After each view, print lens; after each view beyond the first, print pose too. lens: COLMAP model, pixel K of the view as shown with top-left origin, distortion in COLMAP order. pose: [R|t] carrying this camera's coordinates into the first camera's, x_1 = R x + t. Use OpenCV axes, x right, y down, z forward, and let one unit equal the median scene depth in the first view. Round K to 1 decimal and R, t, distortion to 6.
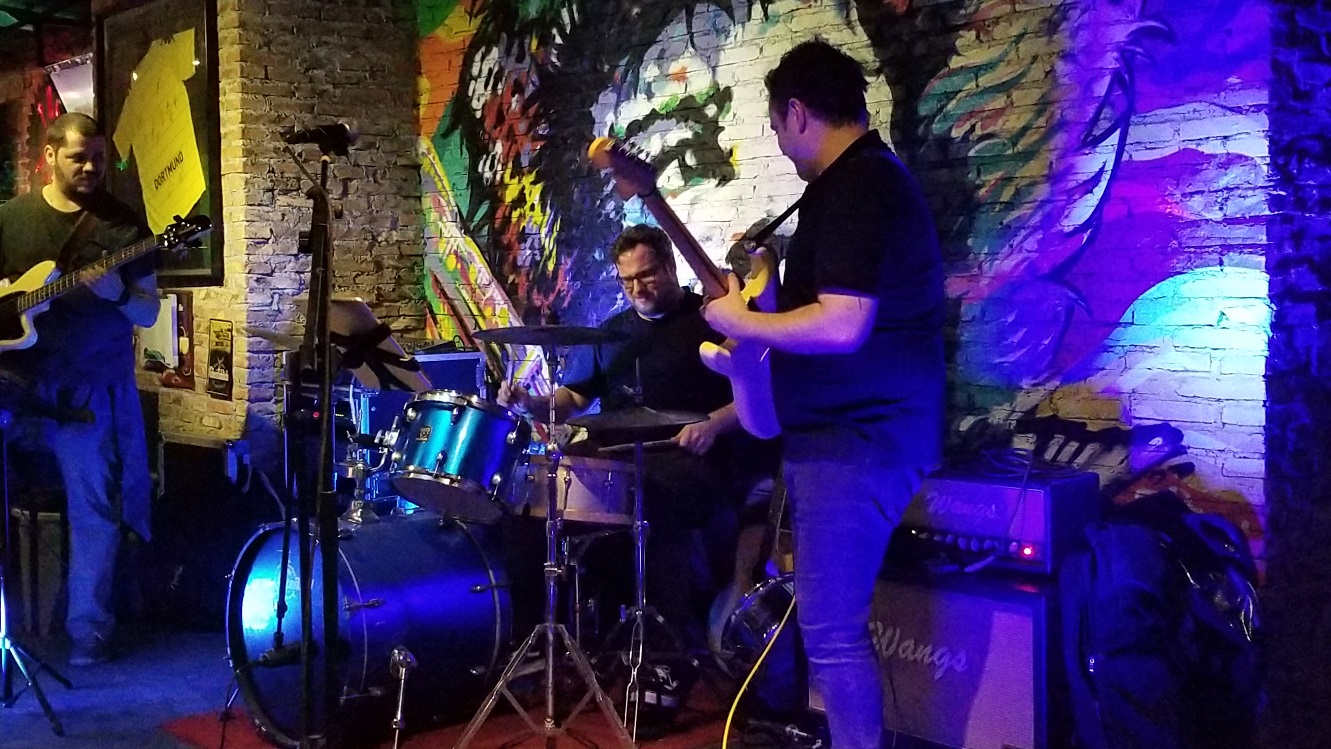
lens RADIAL K [[1503.4, 0, 626.6], [0, 1503.4, 361.0], [0, 0, 1]] dist [0.145958, -0.323993]
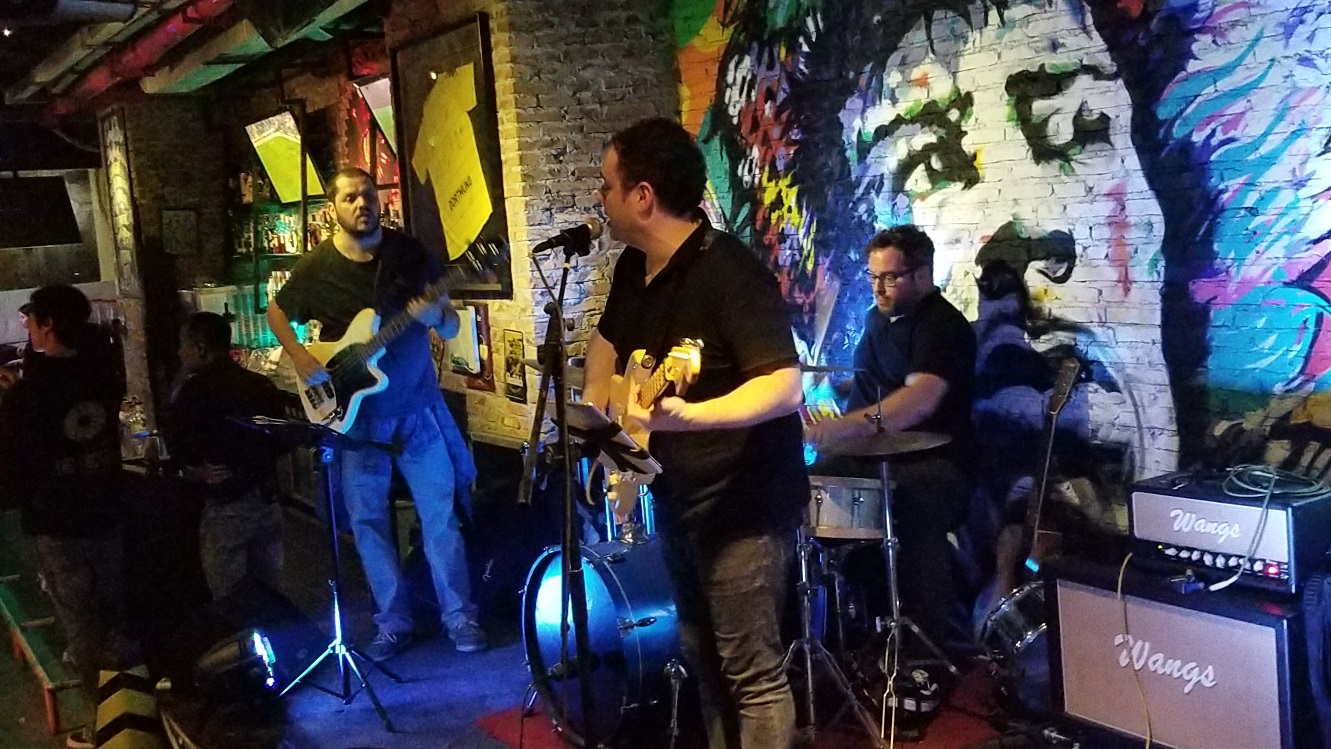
lens RADIAL K [[1503.4, 0, 626.6], [0, 1503.4, 361.0], [0, 0, 1]] dist [0.145958, -0.323993]
pose [[0.976600, -0.050042, -0.209161, 0.046506], [0.061827, 0.996824, 0.050184, -0.066420], [0.205985, -0.061942, 0.976593, -0.052766]]
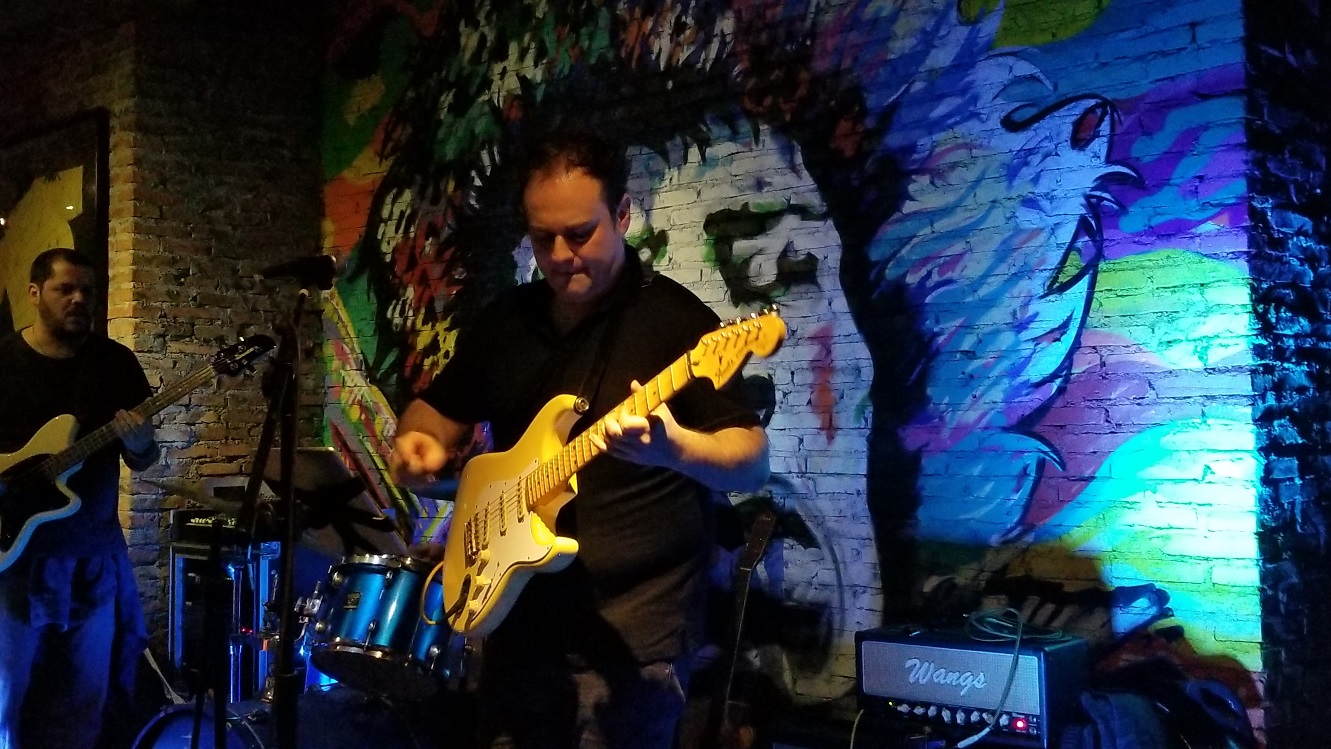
lens RADIAL K [[1503.4, 0, 626.6], [0, 1503.4, 361.0], [0, 0, 1]] dist [0.145958, -0.323993]
pose [[0.995576, 0.005504, 0.093794, -0.045282], [0.004143, 0.994740, -0.102345, -0.000725], [-0.093864, 0.102281, 0.990317, 0.059827]]
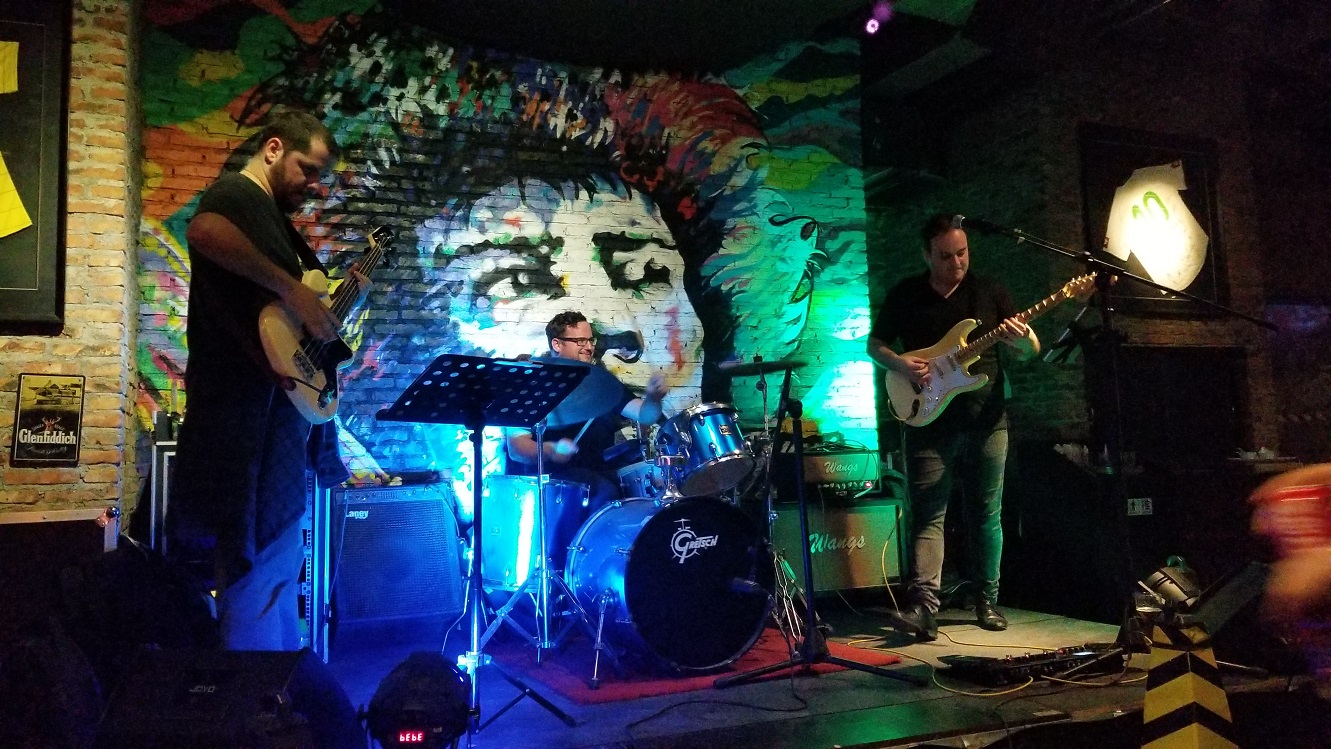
lens RADIAL K [[1028.3, 0, 641.4], [0, 1028.3, 362.5], [0, 0, 1]] dist [0.097764, -0.167373]
pose [[0.318902, 0.089046, 0.943595, -0.877695], [0.075875, 0.989983, -0.119067, 0.075726], [-0.944746, 0.109566, 0.308951, 0.607116]]
